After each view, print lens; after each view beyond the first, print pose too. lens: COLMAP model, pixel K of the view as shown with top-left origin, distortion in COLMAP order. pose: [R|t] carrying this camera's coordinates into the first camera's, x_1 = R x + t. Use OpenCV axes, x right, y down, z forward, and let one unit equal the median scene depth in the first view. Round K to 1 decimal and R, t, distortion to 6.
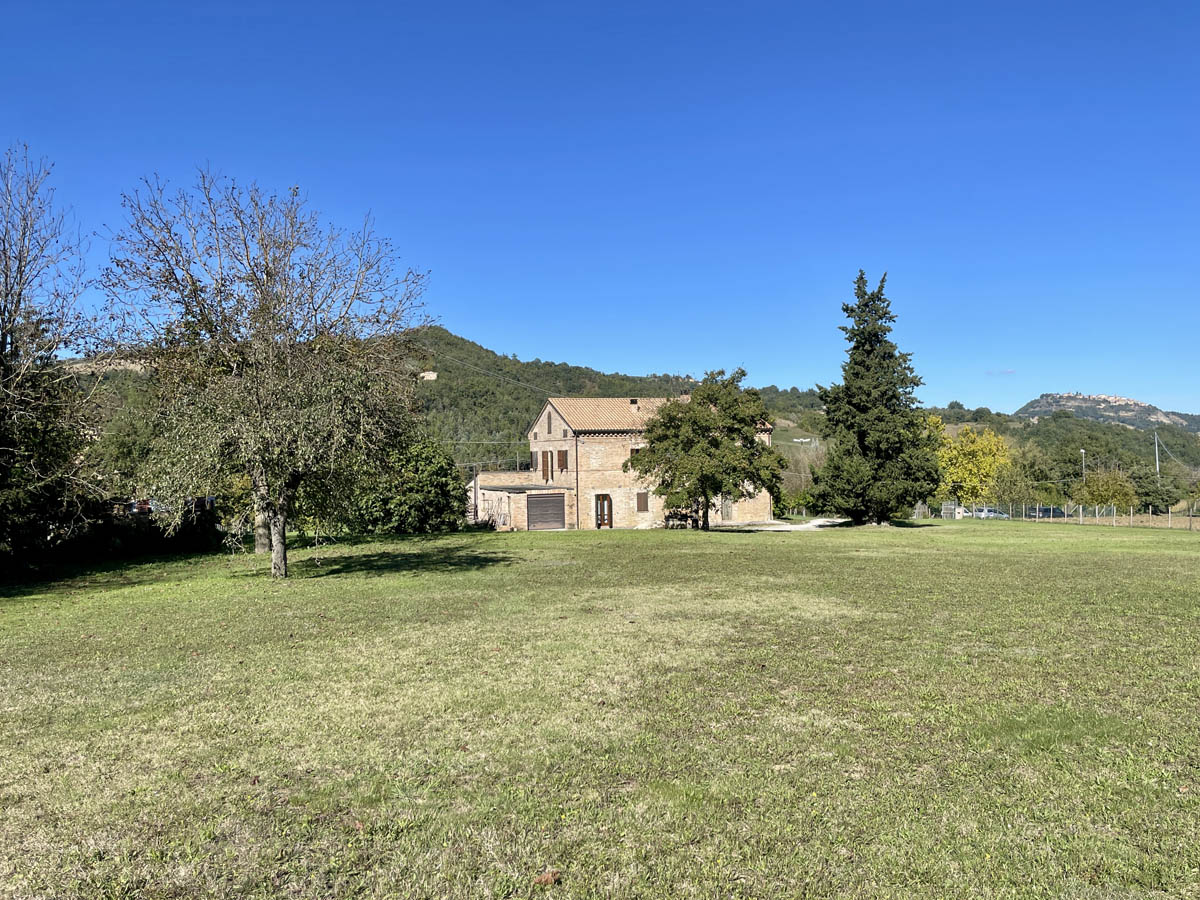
lens RADIAL K [[972.6, 0, 606.4], [0, 972.6, 455.3], [0, 0, 1]] dist [0.112523, -0.175842]
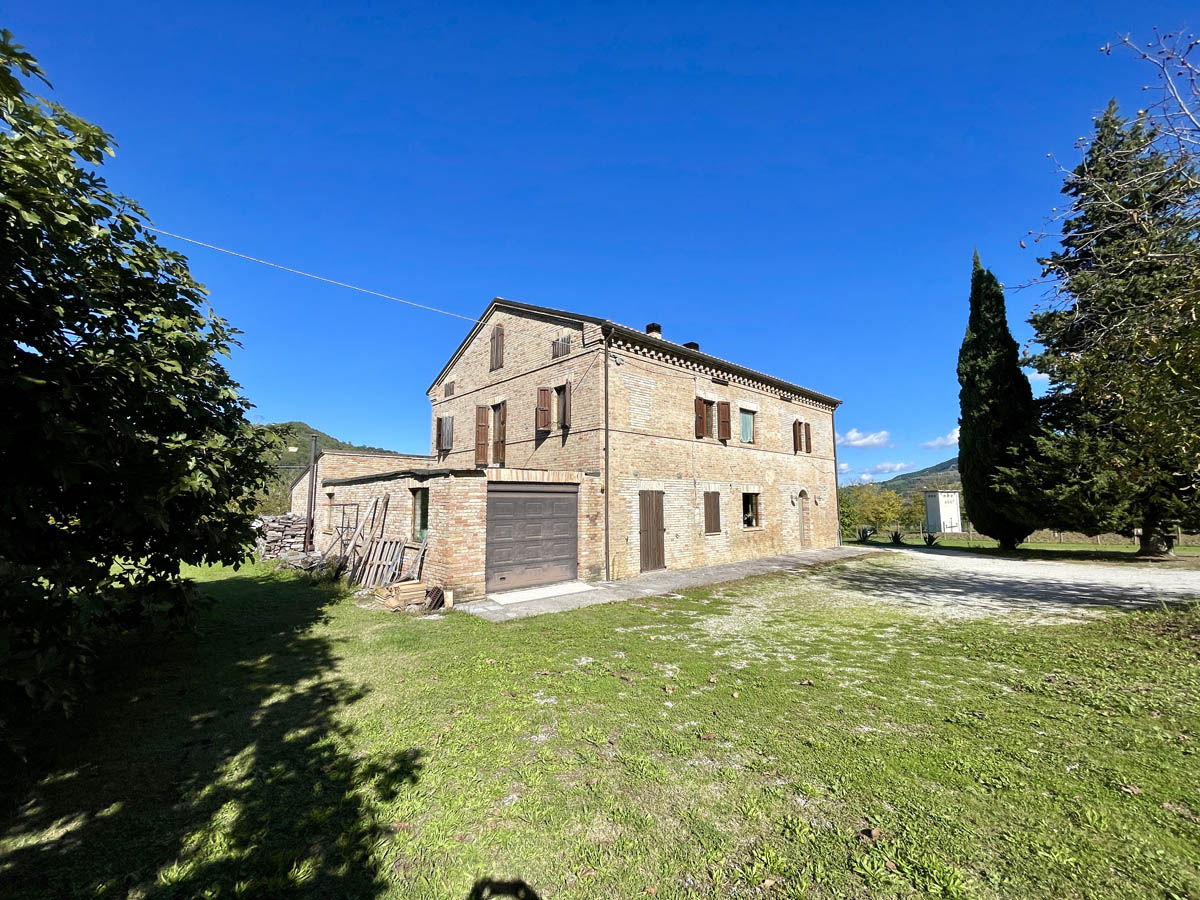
lens RADIAL K [[484.3, 0, 593.6], [0, 484.3, 446.4], [0, 0, 1]] dist [-0.003335, 0.000290]
pose [[0.929115, 0.060105, 0.364873, -0.105813], [-0.016249, 0.992385, -0.122099, 0.047014], [-0.369433, 0.107515, 0.923017, 0.819534]]
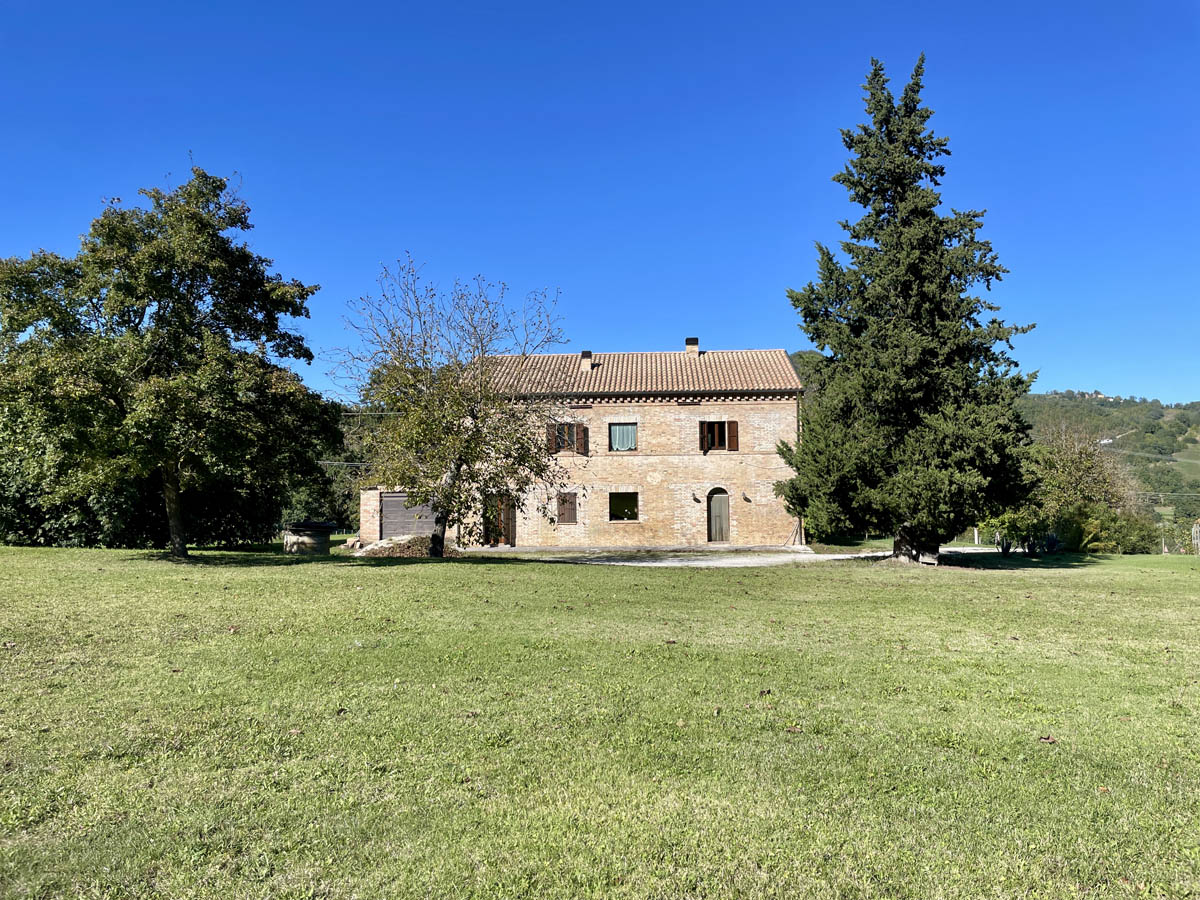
lens RADIAL K [[896.7, 0, 600.0], [0, 896.7, 450.0], [0, 0, 1]] dist [0.036372, -0.003290]
pose [[0.911591, -0.003805, -0.411080, 0.302840], [-0.007438, 0.999641, -0.025747, 0.025796], [0.411030, 0.026528, 0.911236, 0.486459]]
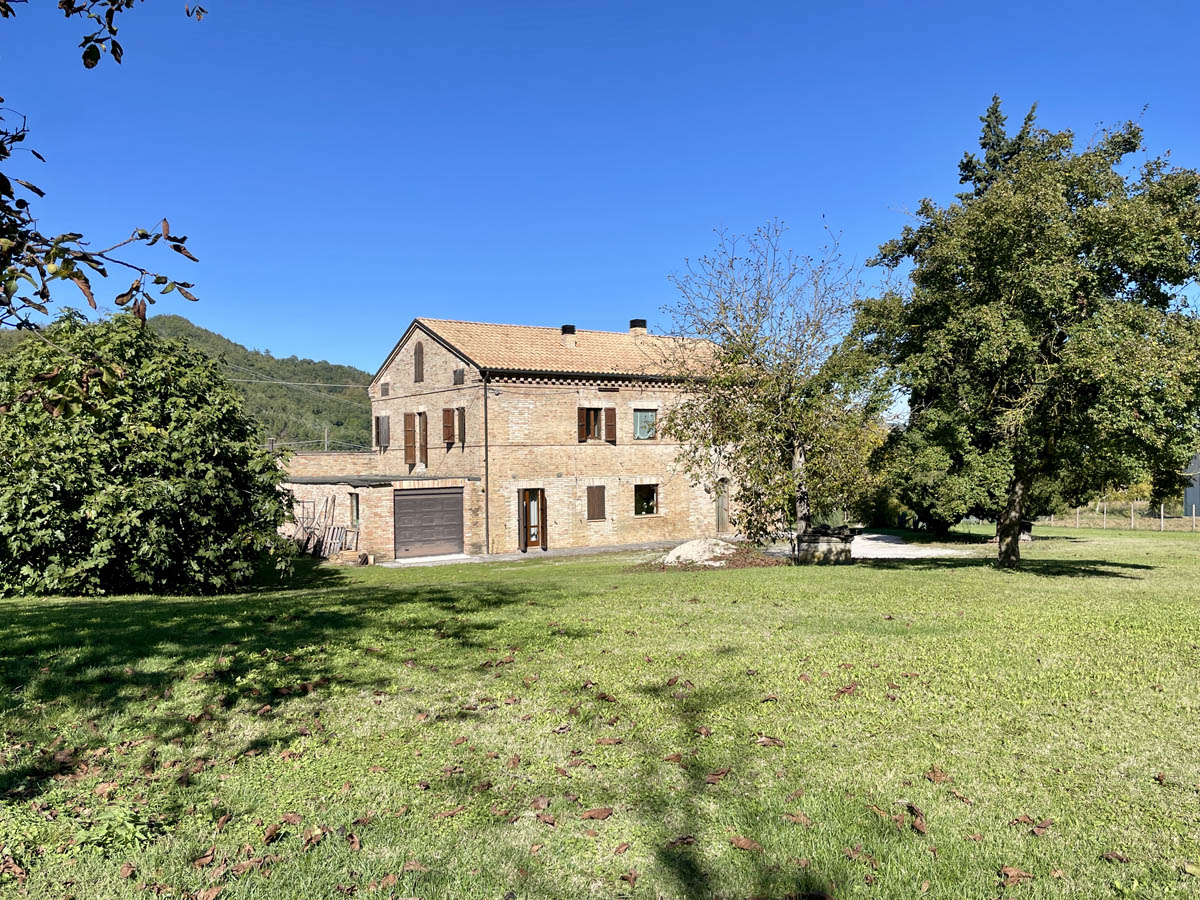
lens RADIAL K [[972.6, 0, 606.4], [0, 972.6, 455.3], [0, 0, 1]] dist [0.112523, -0.175842]
pose [[0.971161, 0.006212, 0.238344, -0.093595], [-0.004615, 0.999963, -0.007259, 0.025127], [-0.238381, 0.005950, 0.971154, 0.461899]]
